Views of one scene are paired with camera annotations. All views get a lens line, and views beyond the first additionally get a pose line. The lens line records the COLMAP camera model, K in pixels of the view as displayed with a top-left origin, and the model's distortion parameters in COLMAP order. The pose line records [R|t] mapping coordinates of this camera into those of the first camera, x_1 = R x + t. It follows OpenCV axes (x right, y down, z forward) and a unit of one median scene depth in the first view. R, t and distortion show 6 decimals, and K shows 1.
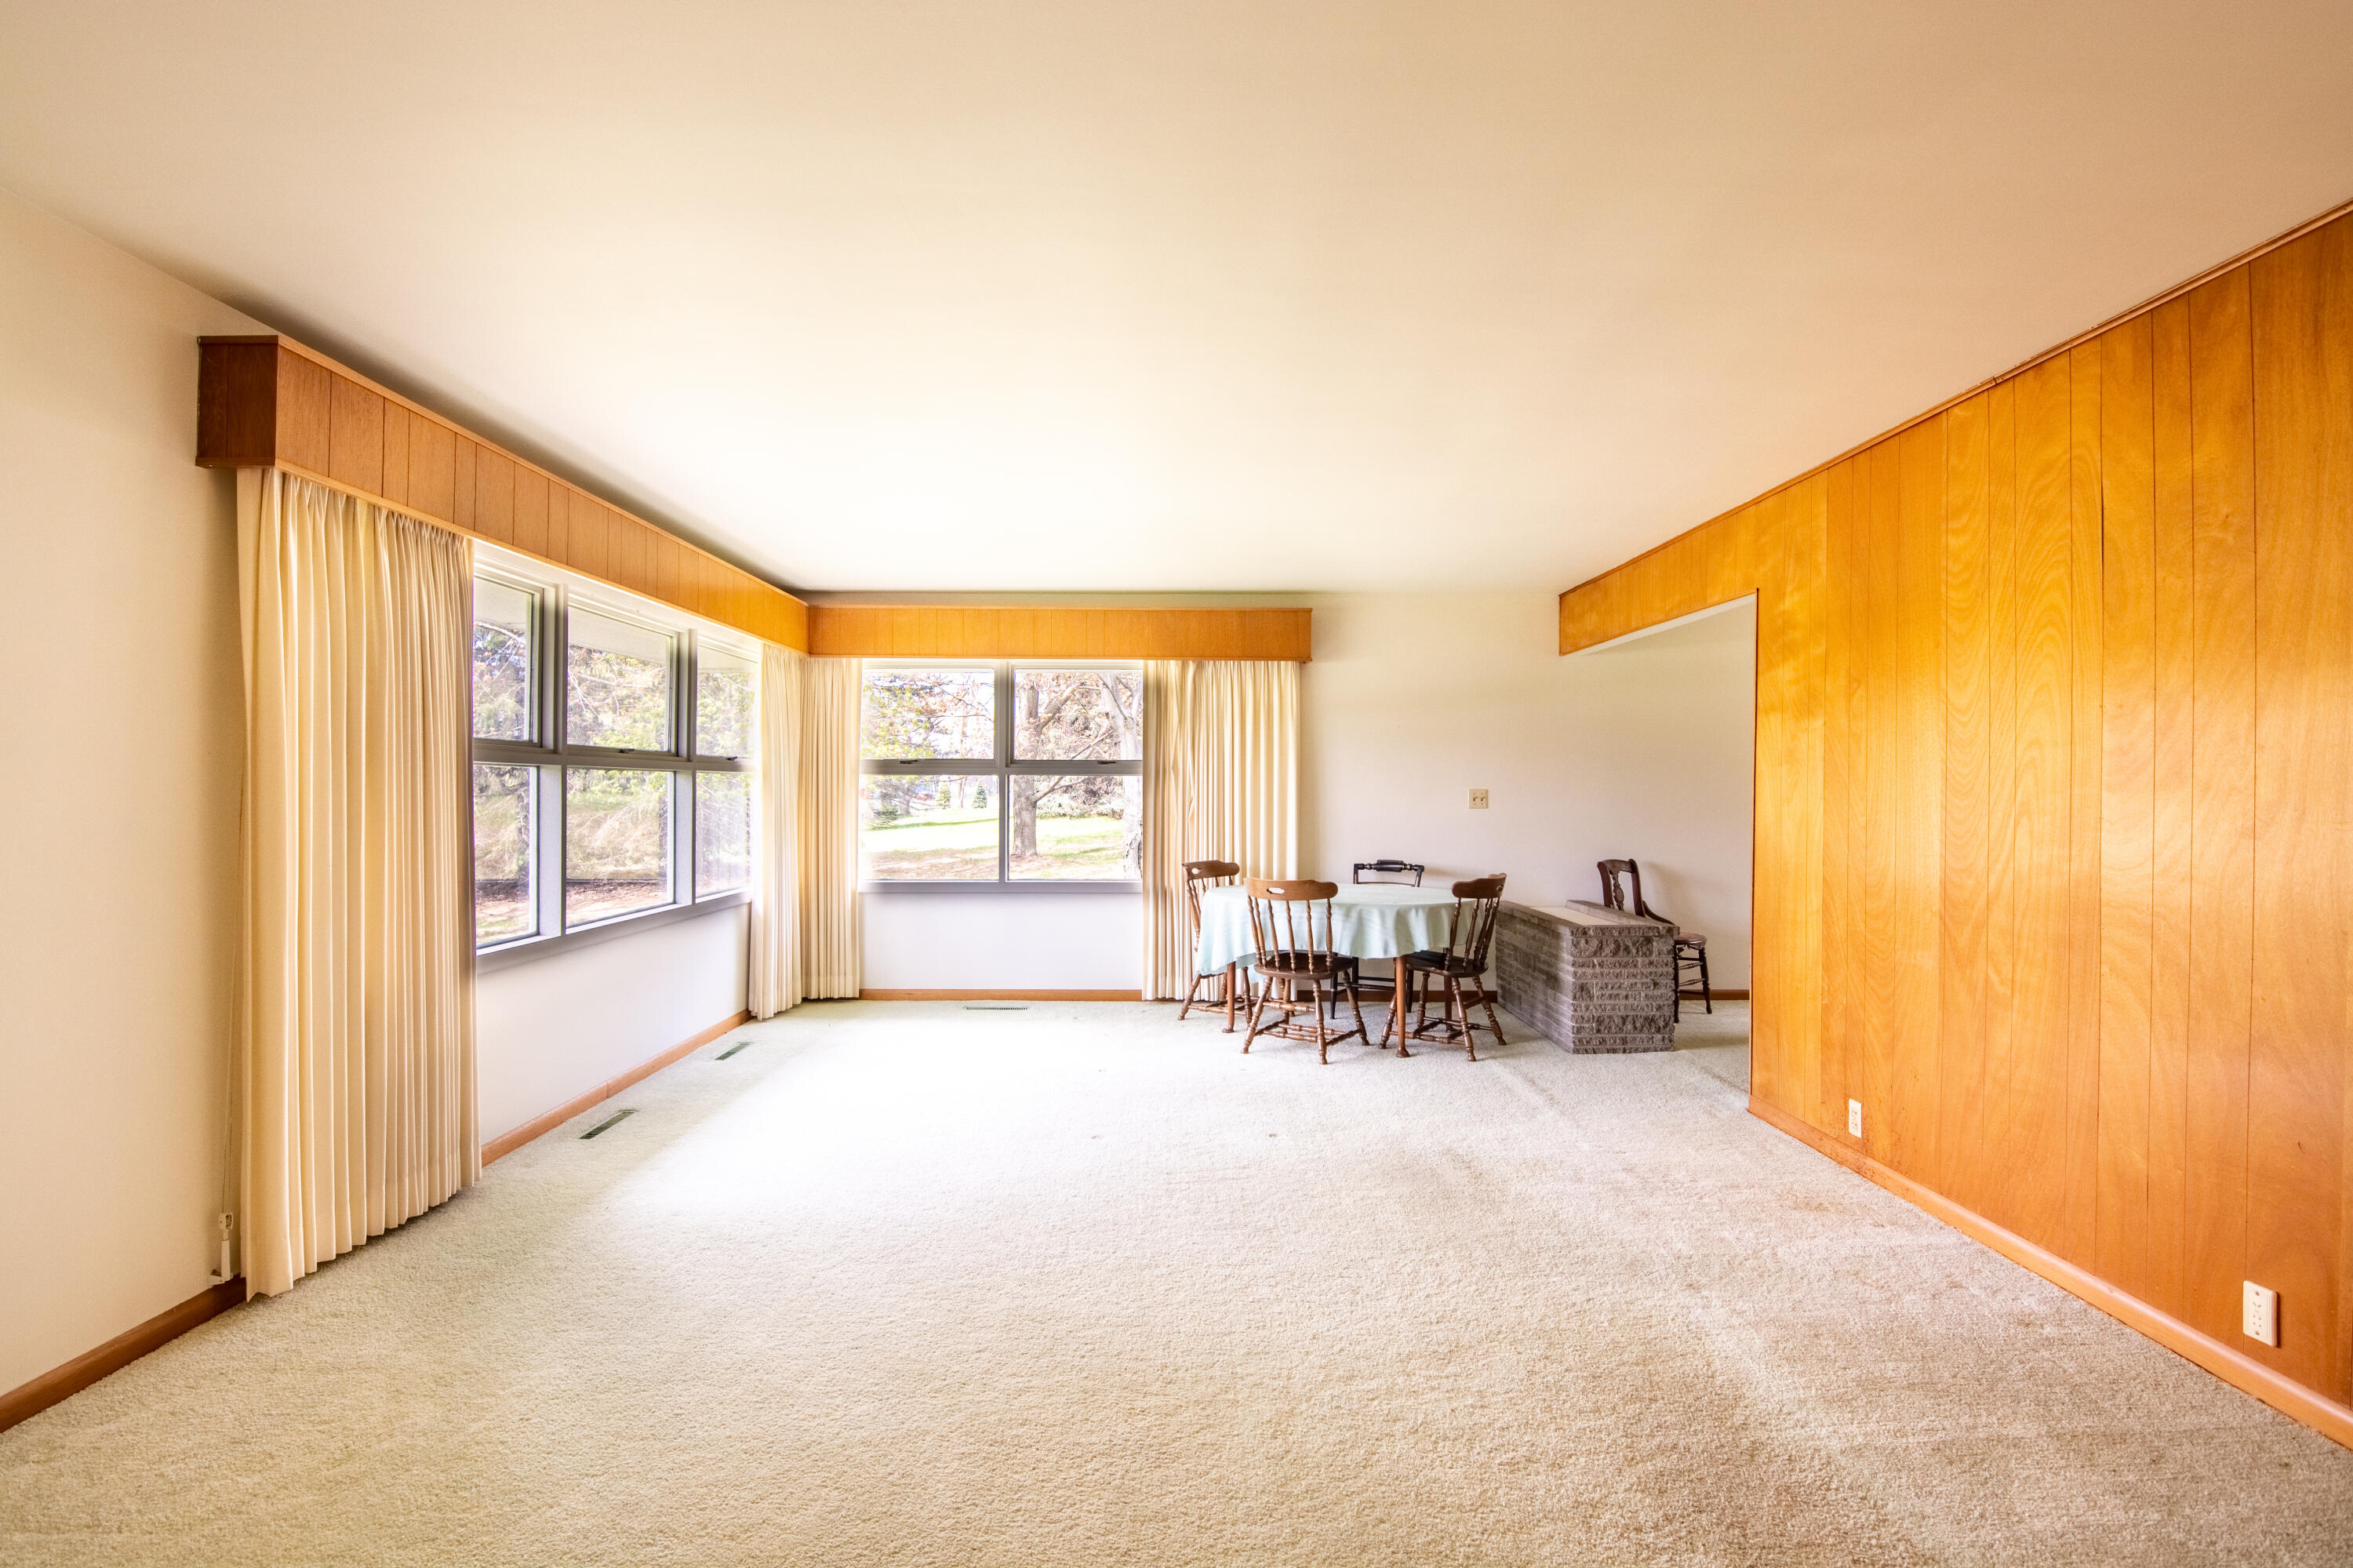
lens RADIAL K [[1136.4, 0, 1169.3], [0, 1136.4, 789.6], [0, 0, 1]] dist [-0.013413, 0.001196]
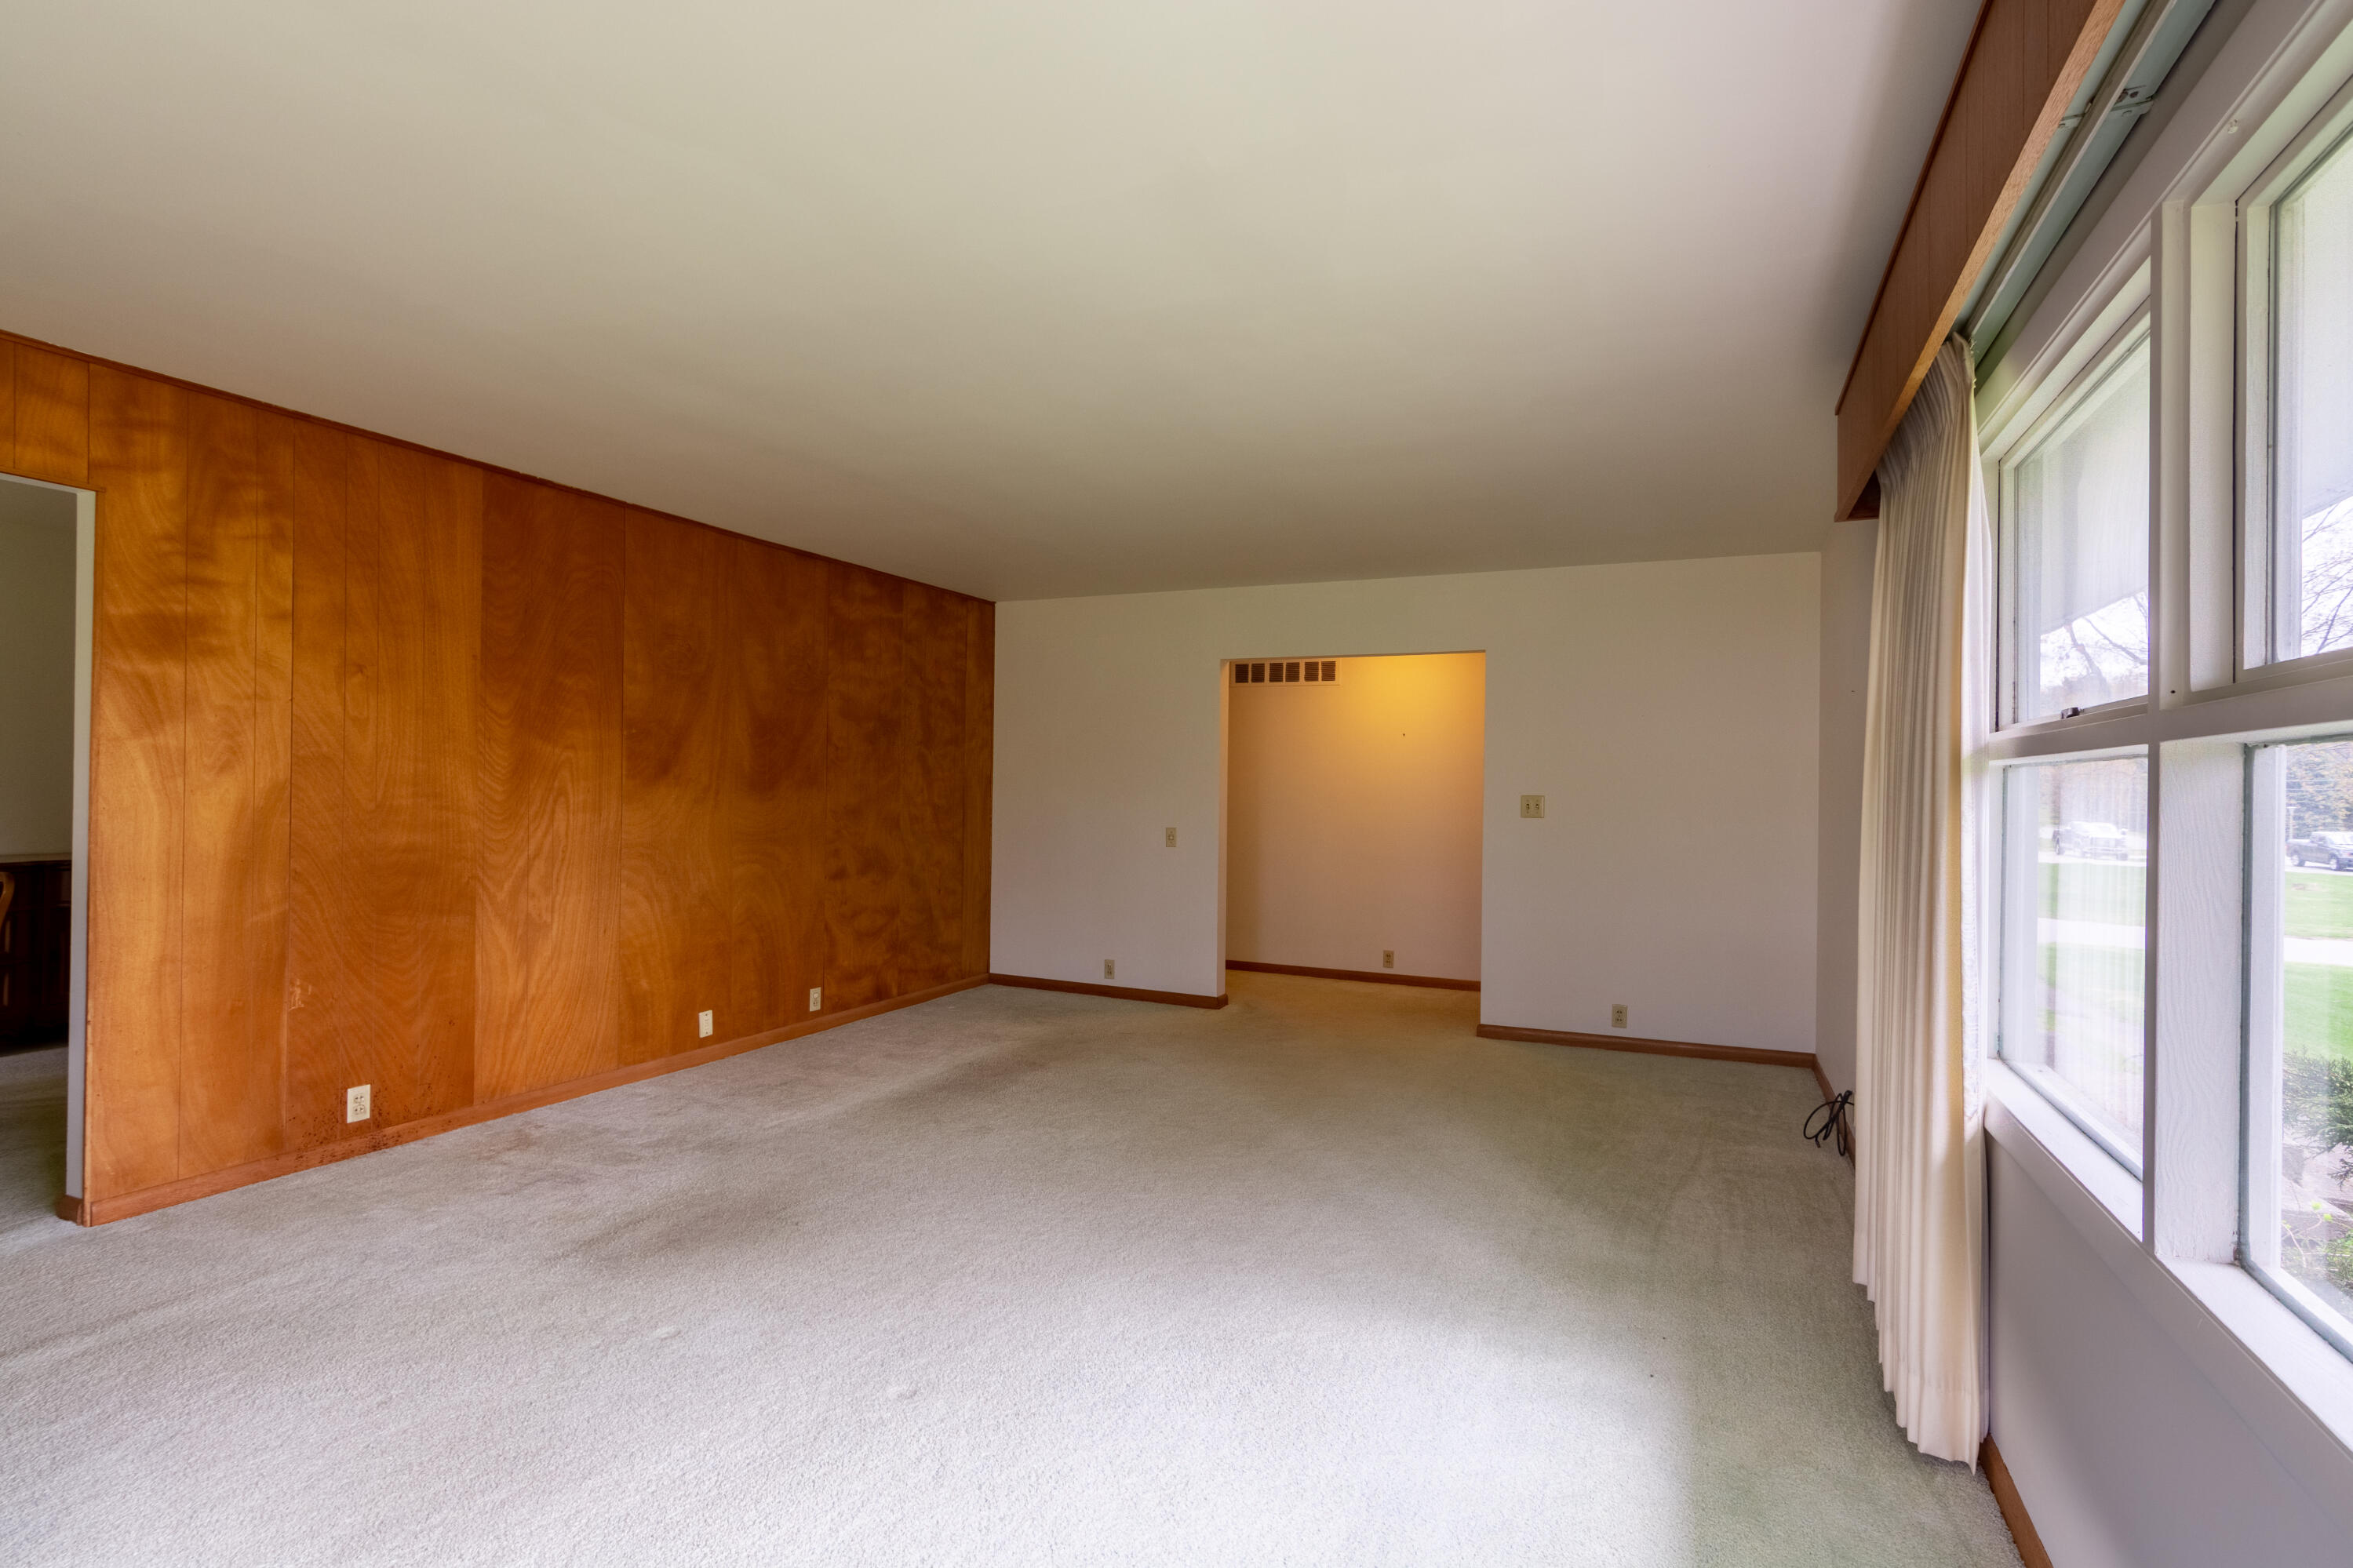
lens RADIAL K [[1136.2, 0, 1173.9], [0, 1136.2, 787.1], [0, 0, 1]] dist [-0.013413, 0.001196]
pose [[-0.908744, -0.019695, 0.416890, -0.467409], [-0.021767, 0.999763, -0.000215, -0.004941], [-0.416787, -0.009269, -0.908957, 1.634944]]
